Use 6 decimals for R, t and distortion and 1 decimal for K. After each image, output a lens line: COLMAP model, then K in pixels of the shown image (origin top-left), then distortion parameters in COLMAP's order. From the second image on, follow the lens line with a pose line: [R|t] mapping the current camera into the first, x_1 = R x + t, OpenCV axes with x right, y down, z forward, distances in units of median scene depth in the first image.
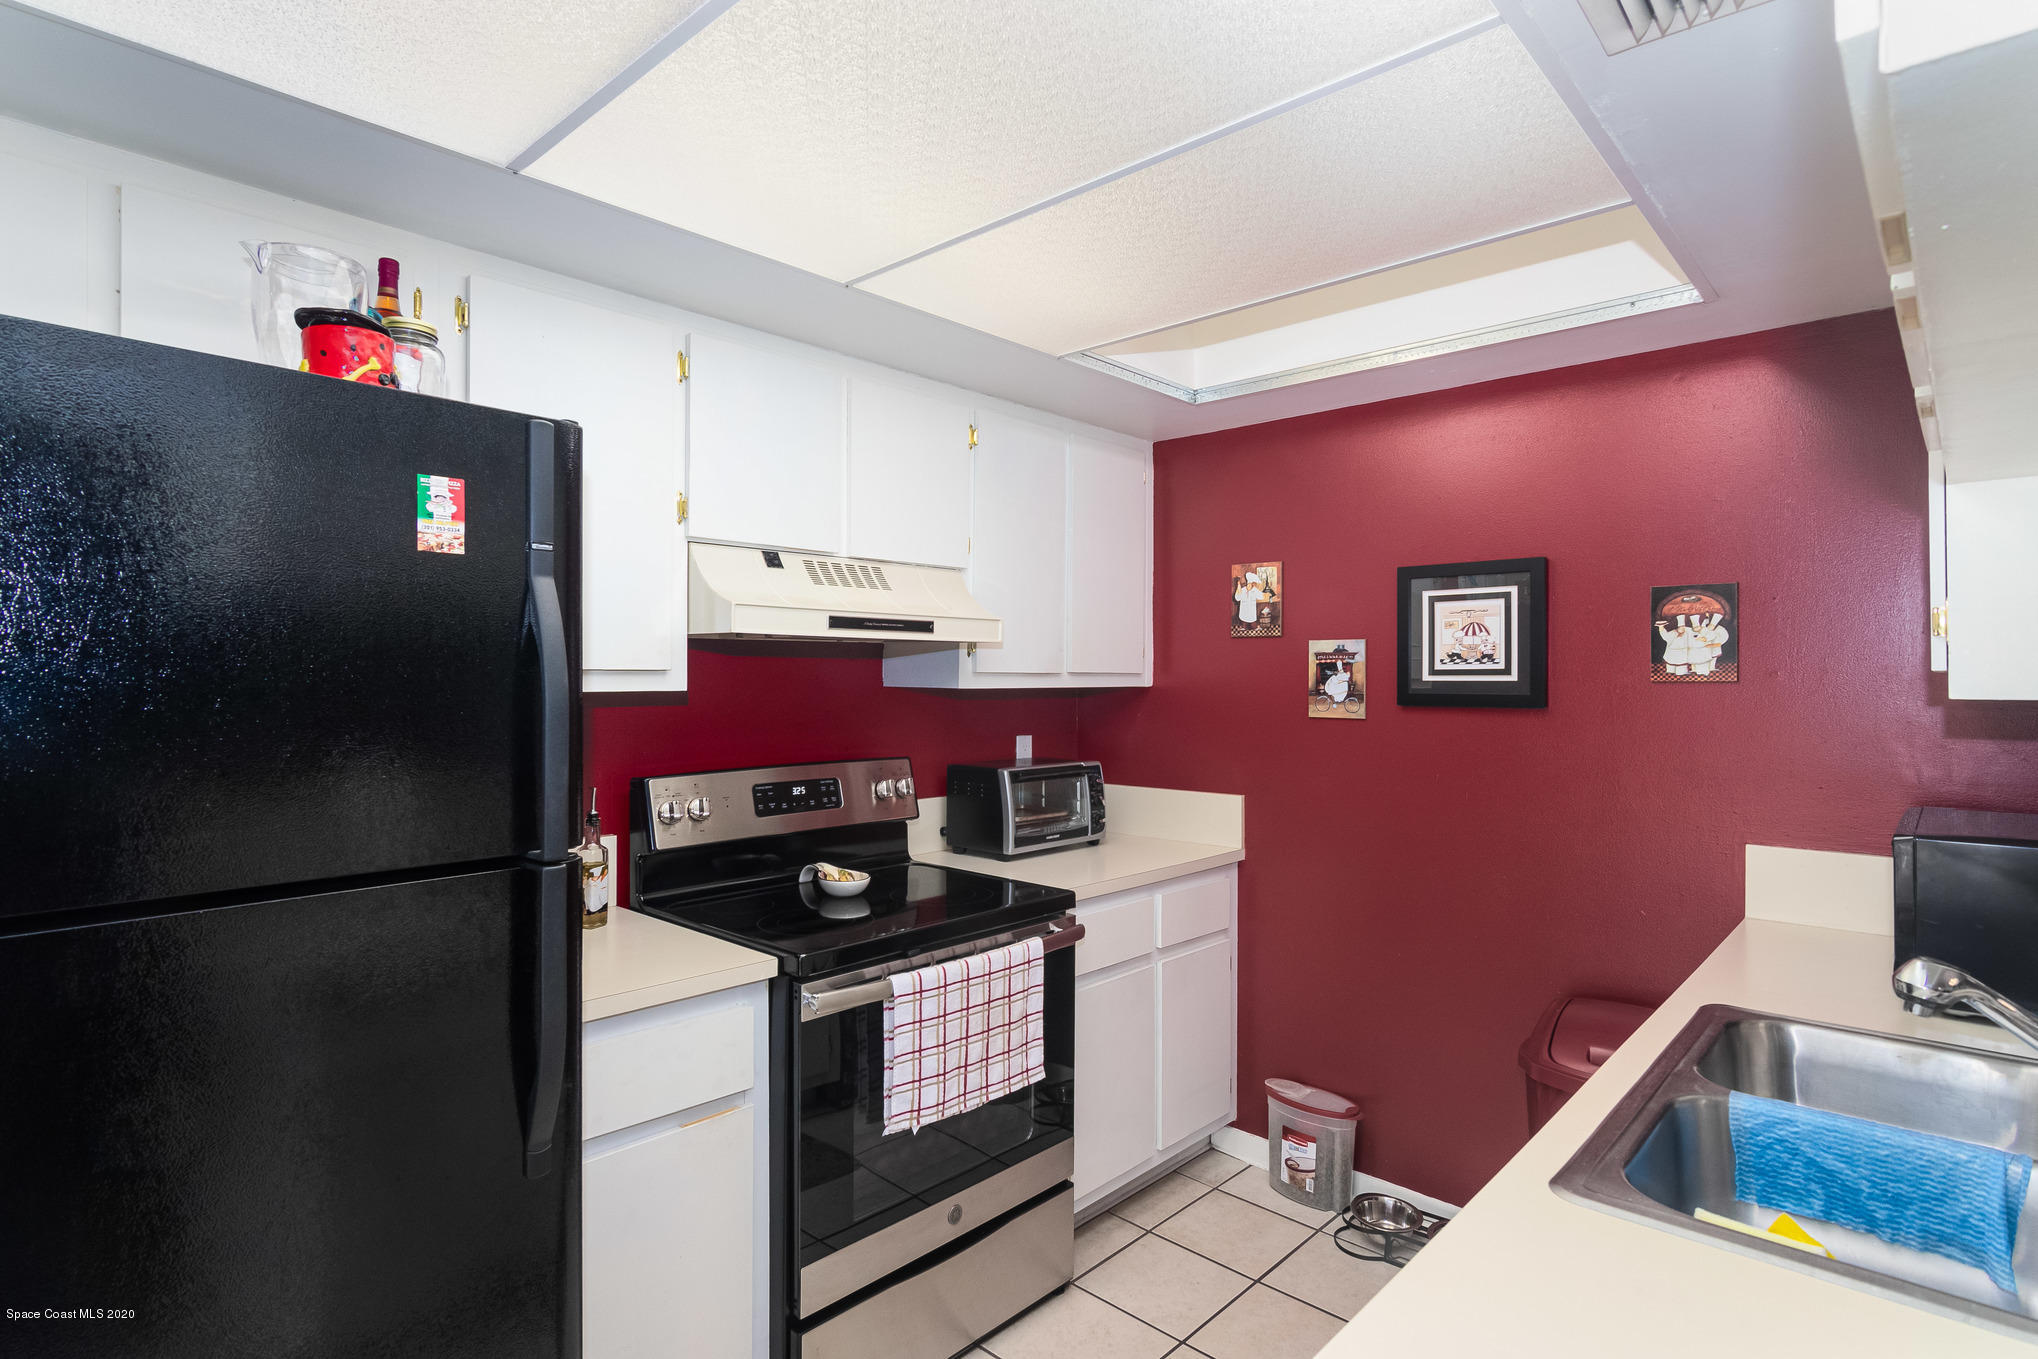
lens RADIAL K [[1022.9, 0, 999.3], [0, 1022.9, 680.6], [0, 0, 1]] dist [0.004587, -0.000326]
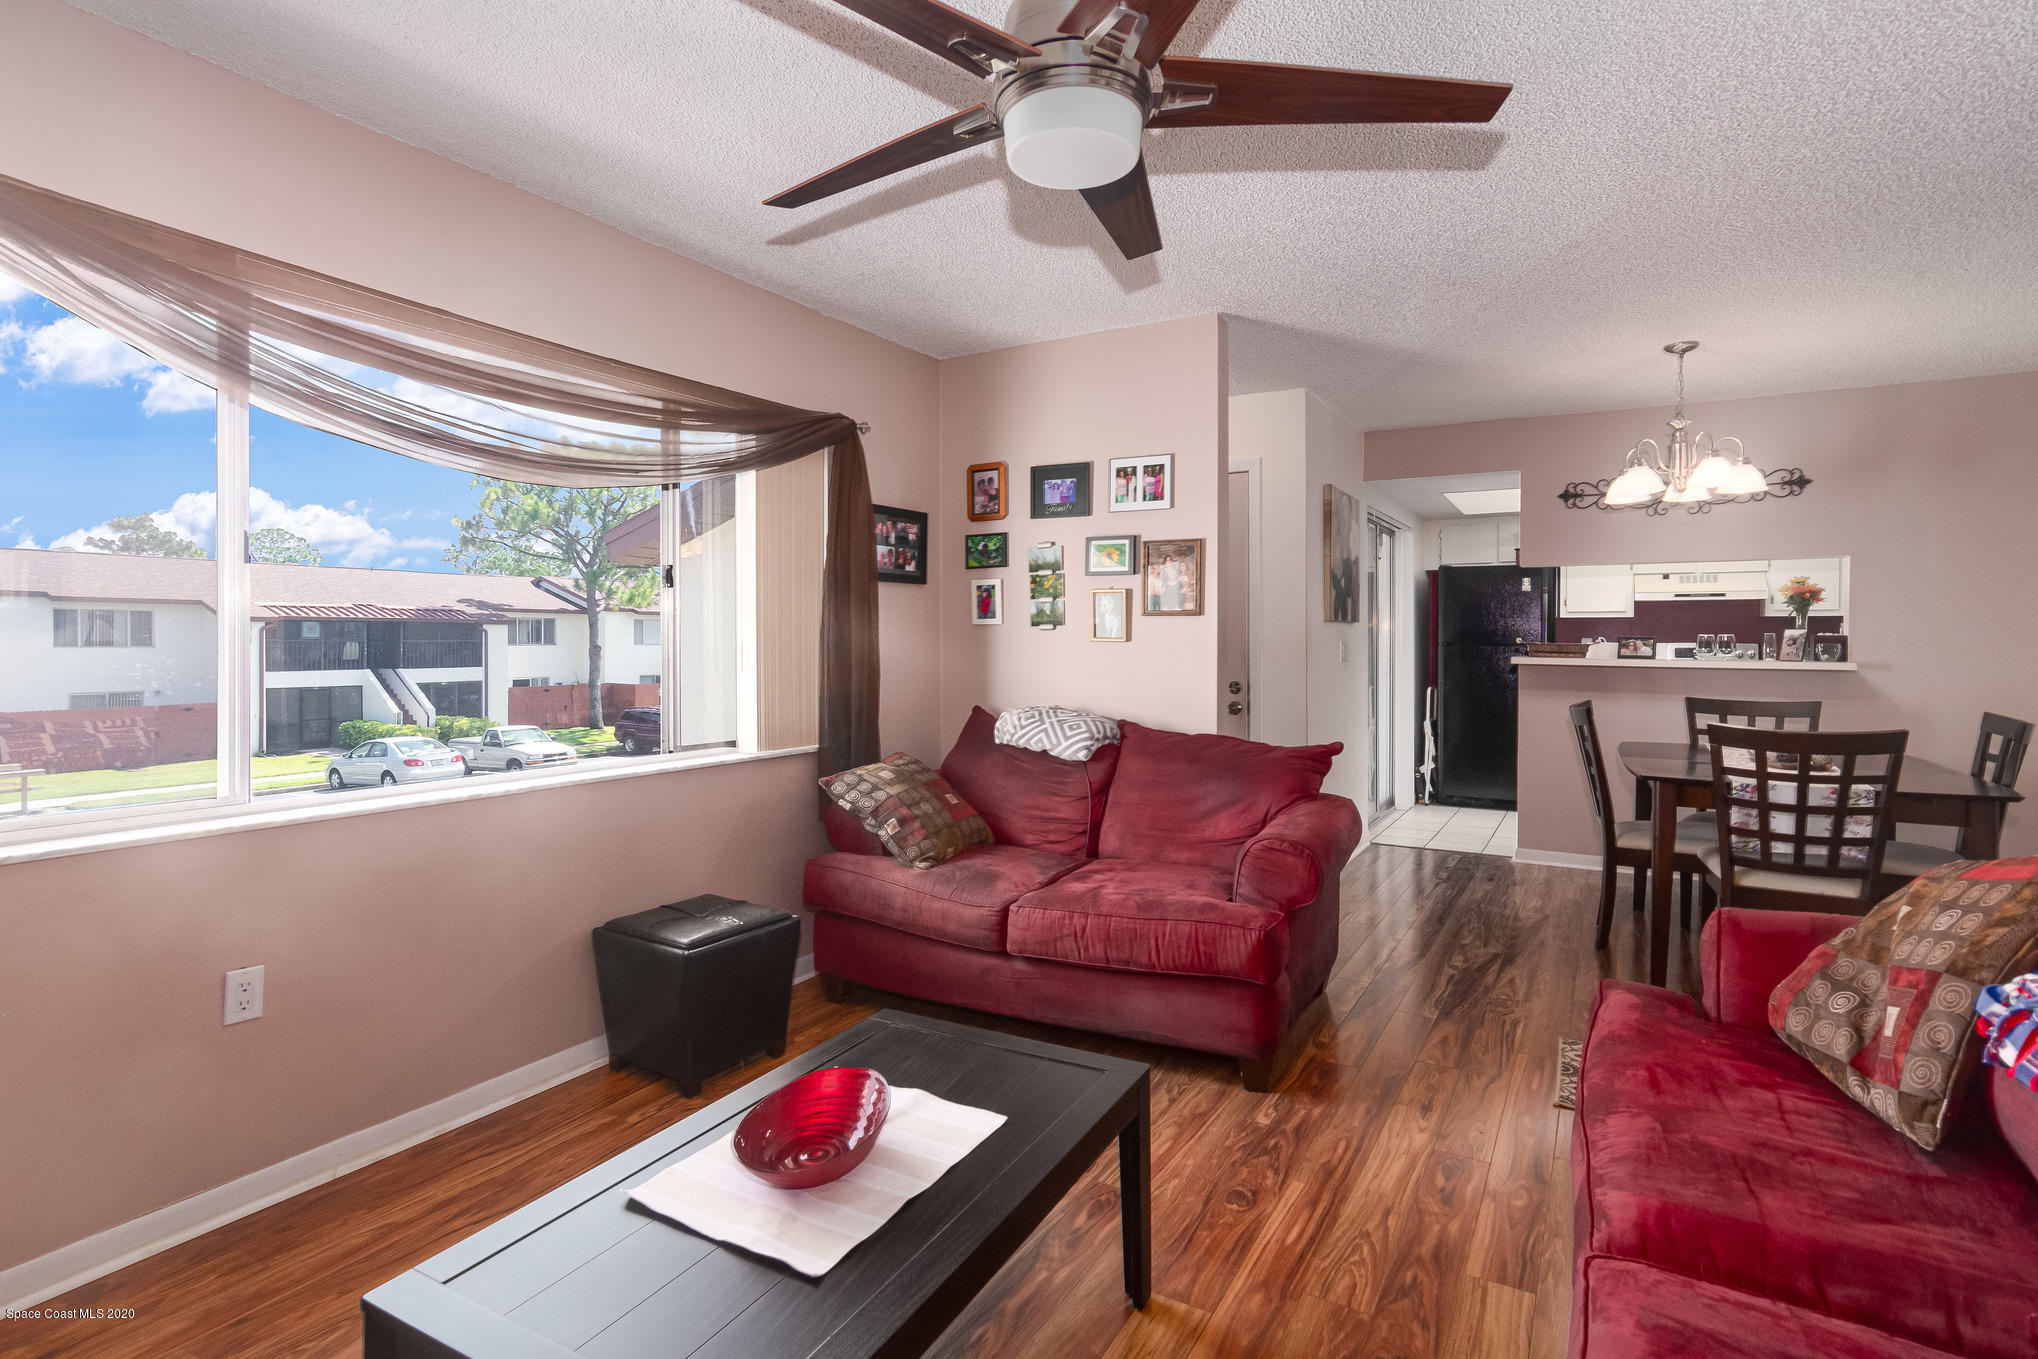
lens RADIAL K [[1022.9, 0, 1009.6], [0, 1022.9, 637.9], [0, 0, 1]] dist [0.004587, -0.000326]
pose [[0.229413, 0.003097, -0.973324, 2.558293], [-0.005507, 0.999983, 0.001884, 0.084590], [0.973314, 0.004927, 0.229426, -1.843367]]
